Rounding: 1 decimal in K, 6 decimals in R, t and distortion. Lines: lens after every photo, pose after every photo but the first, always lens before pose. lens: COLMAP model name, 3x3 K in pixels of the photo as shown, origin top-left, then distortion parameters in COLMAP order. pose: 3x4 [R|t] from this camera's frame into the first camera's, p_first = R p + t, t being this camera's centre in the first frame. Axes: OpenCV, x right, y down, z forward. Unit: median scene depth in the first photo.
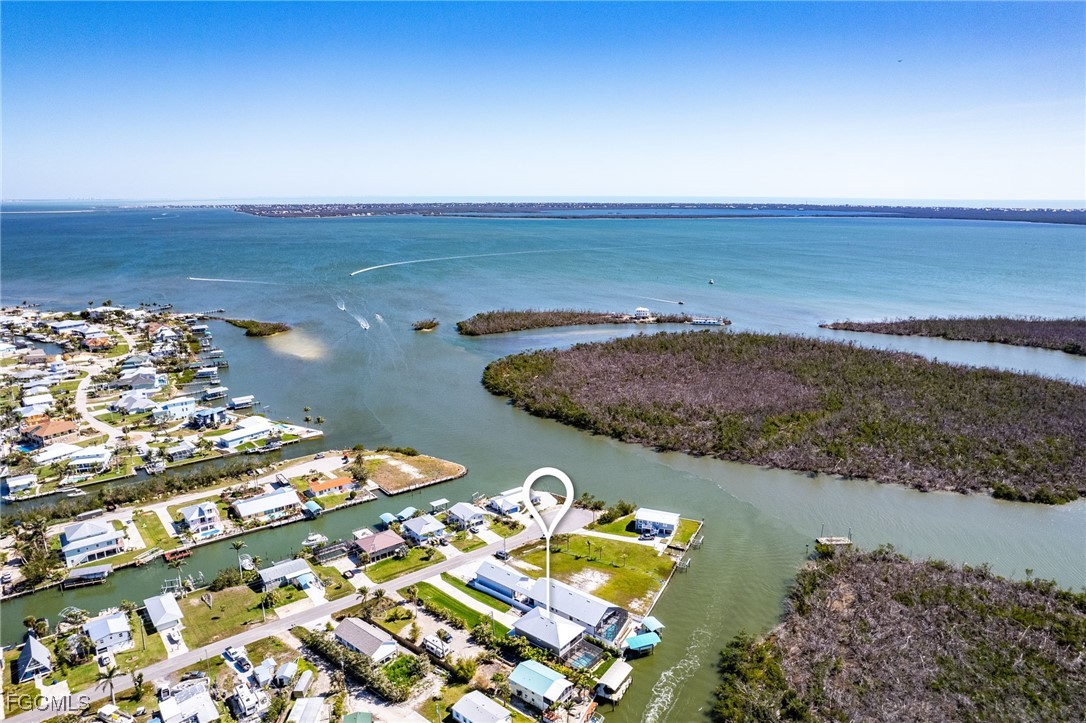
lens RADIAL K [[688.8, 0, 543.0], [0, 688.8, 361.5], [0, 0, 1]] dist [-0.075354, 0.058413]
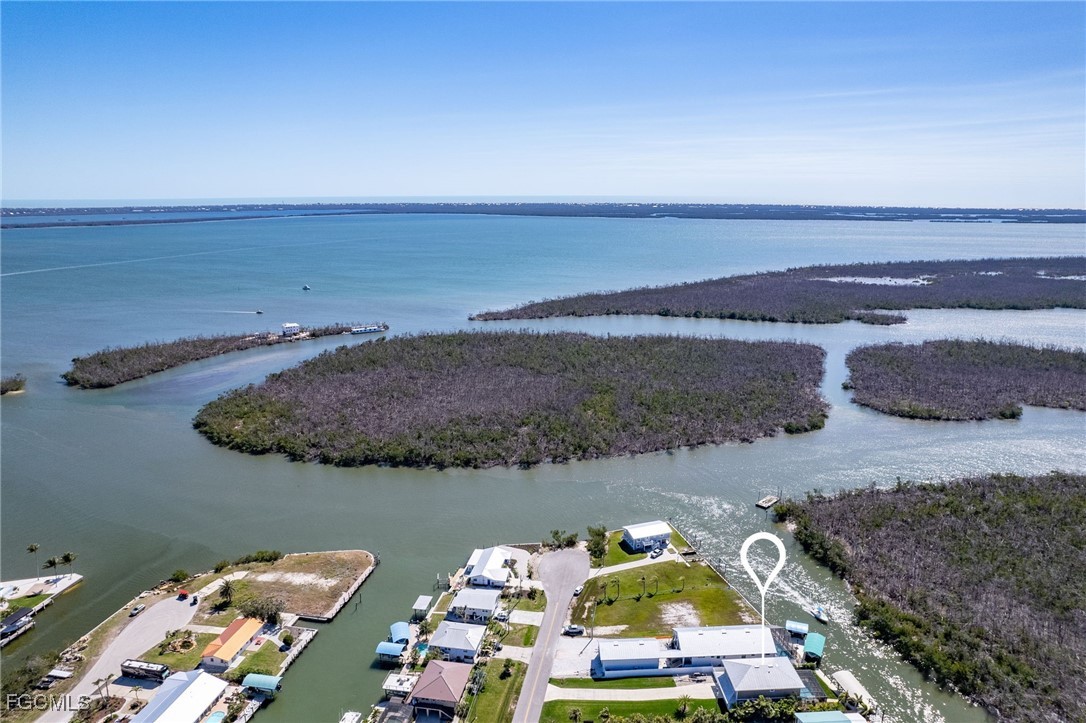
lens RADIAL K [[688.8, 0, 543.0], [0, 688.8, 361.5], [0, 0, 1]] dist [-0.075354, 0.058413]
pose [[0.754853, -0.156388, 0.636977, -0.386174], [0.156186, 0.986081, 0.057010, -0.062496], [-0.637027, 0.056453, 0.768772, 0.254020]]
